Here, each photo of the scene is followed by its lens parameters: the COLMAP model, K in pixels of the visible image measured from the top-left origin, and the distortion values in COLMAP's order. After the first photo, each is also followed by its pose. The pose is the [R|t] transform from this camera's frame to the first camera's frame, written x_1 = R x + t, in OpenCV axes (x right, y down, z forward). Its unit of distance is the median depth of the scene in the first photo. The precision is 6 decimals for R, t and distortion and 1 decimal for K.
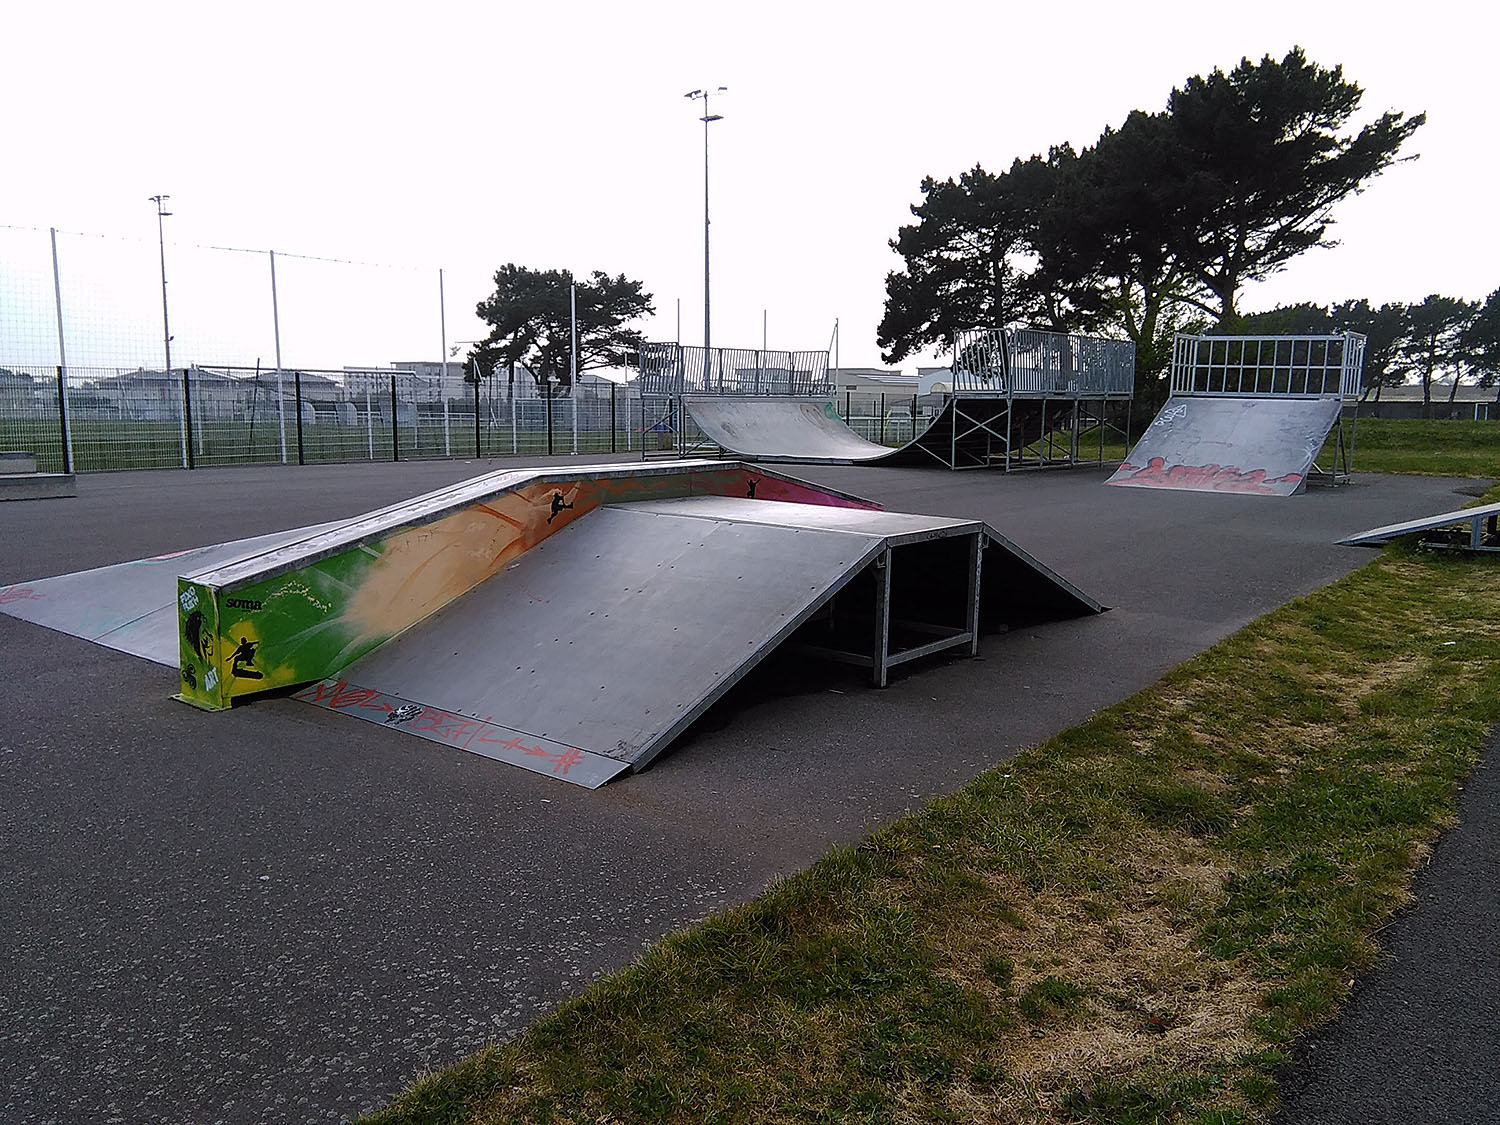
lens RADIAL K [[1201.5, 0, 748.4], [0, 1201.5, 567.0], [0, 0, 1]] dist [0.065439, -0.053801]
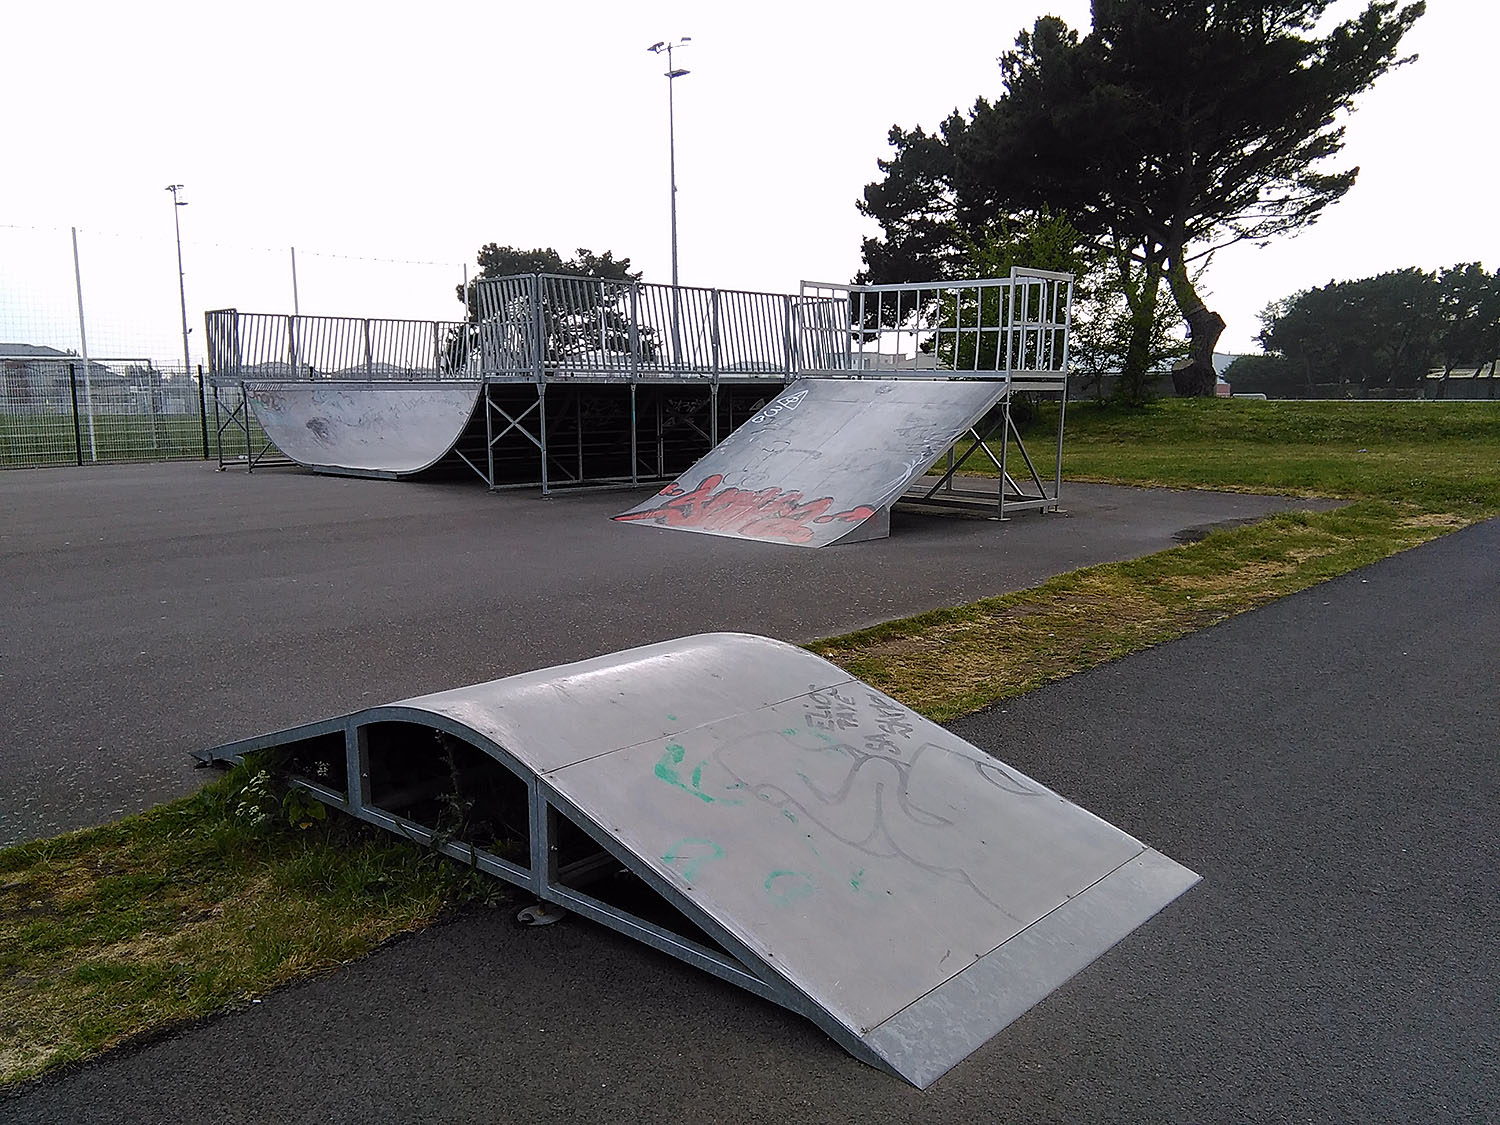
lens RADIAL K [[1201.5, 0, 744.3], [0, 1201.5, 568.5], [0, 0, 1]] dist [0.065439, -0.053801]
pose [[0.994779, 0.002532, -0.102017, 0.120305], [-0.001247, 0.999919, 0.012655, -0.014340], [0.102041, -0.012462, 0.994702, 0.109499]]
